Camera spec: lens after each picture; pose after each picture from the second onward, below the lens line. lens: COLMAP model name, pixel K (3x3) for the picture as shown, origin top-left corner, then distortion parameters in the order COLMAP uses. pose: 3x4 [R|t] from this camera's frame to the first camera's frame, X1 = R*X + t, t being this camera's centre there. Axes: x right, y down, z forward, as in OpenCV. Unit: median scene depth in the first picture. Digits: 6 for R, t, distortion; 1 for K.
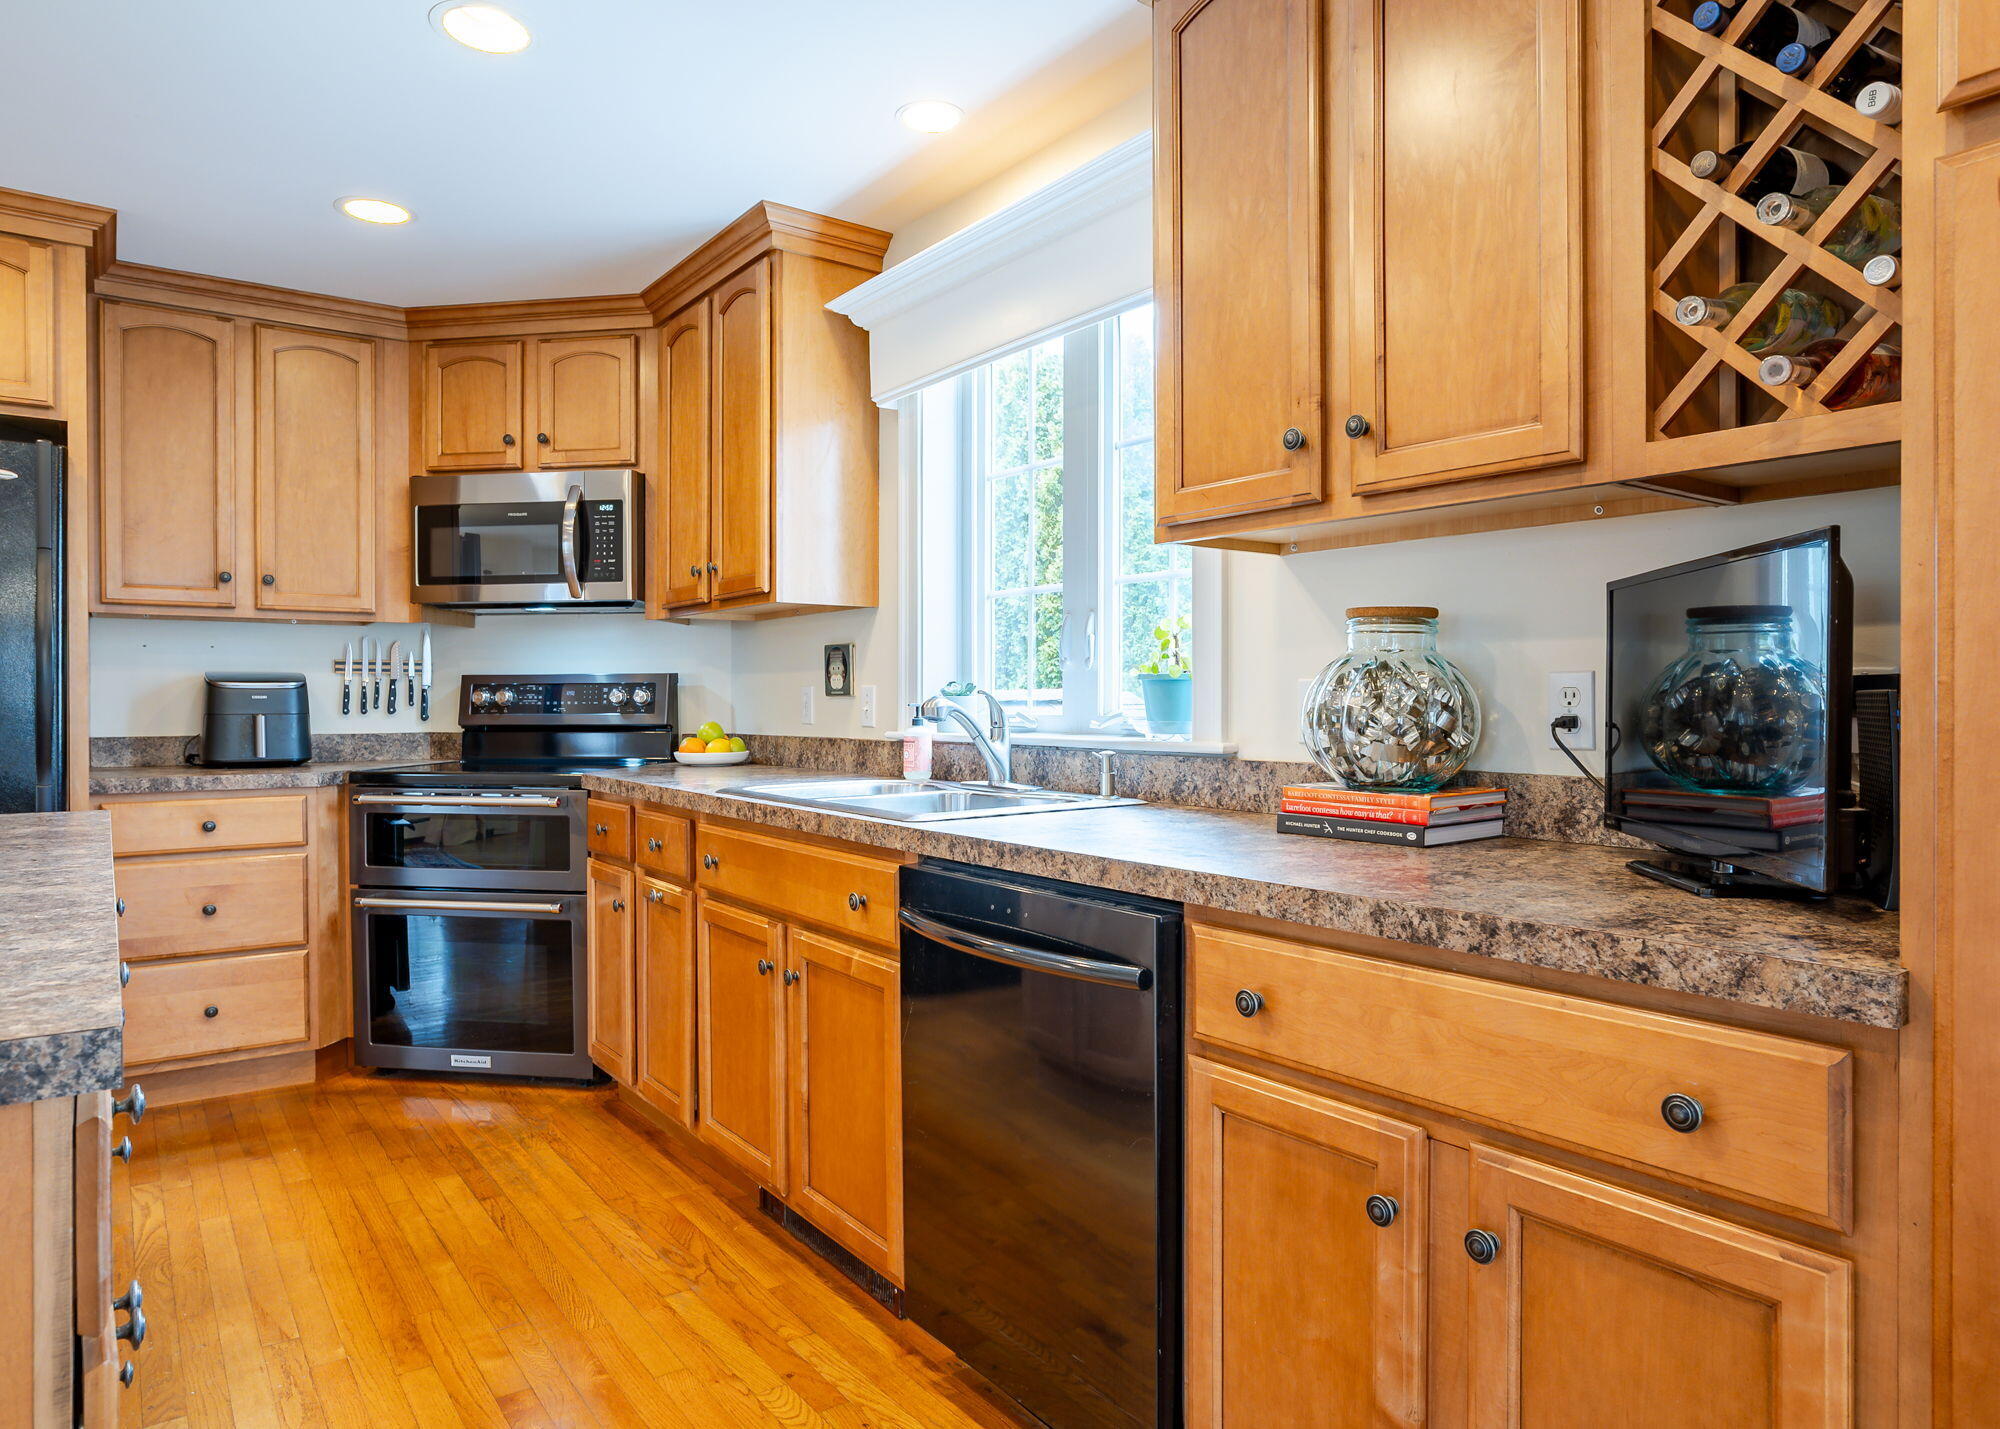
lens RADIAL K [[1228.6, 0, 1029.9], [0, 1228.6, 715.2], [0, 0, 1]] dist [-0.052031, 0.034851]
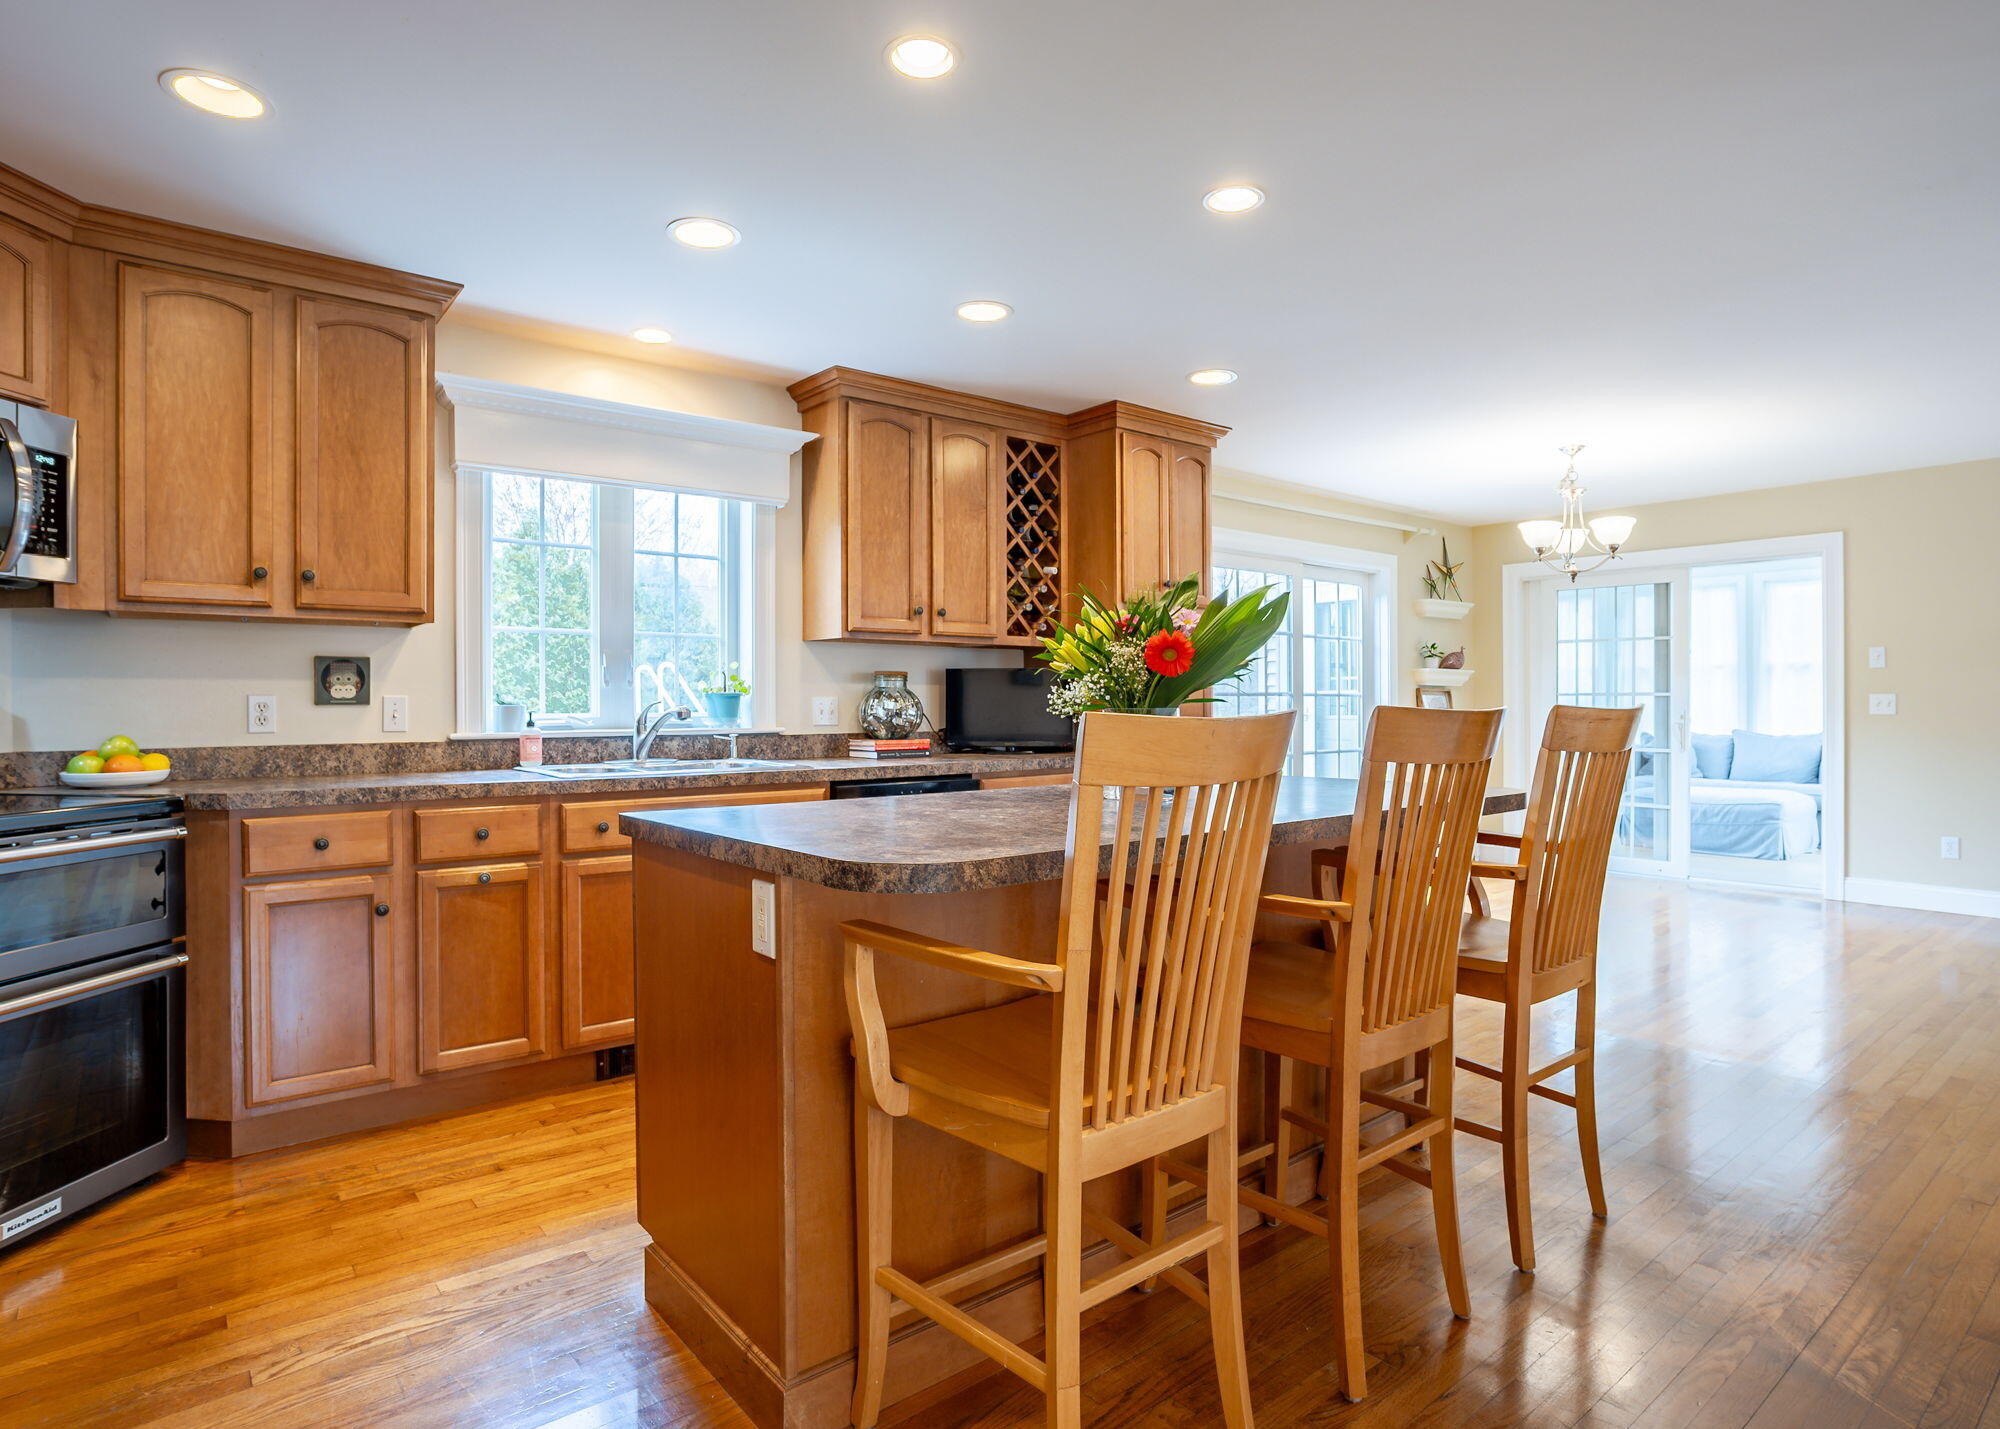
lens RADIAL K [[1124.3, 0, 1000.0], [0, 1124.3, 714.5], [0, 0, 1]] dist [-0.076553, 0.045029]
pose [[-0.049481, -0.009083, 0.998734, -2.102209], [0.015810, 0.999826, 0.009877, -0.014084], [-0.998650, 0.016279, -0.049329, 0.861570]]
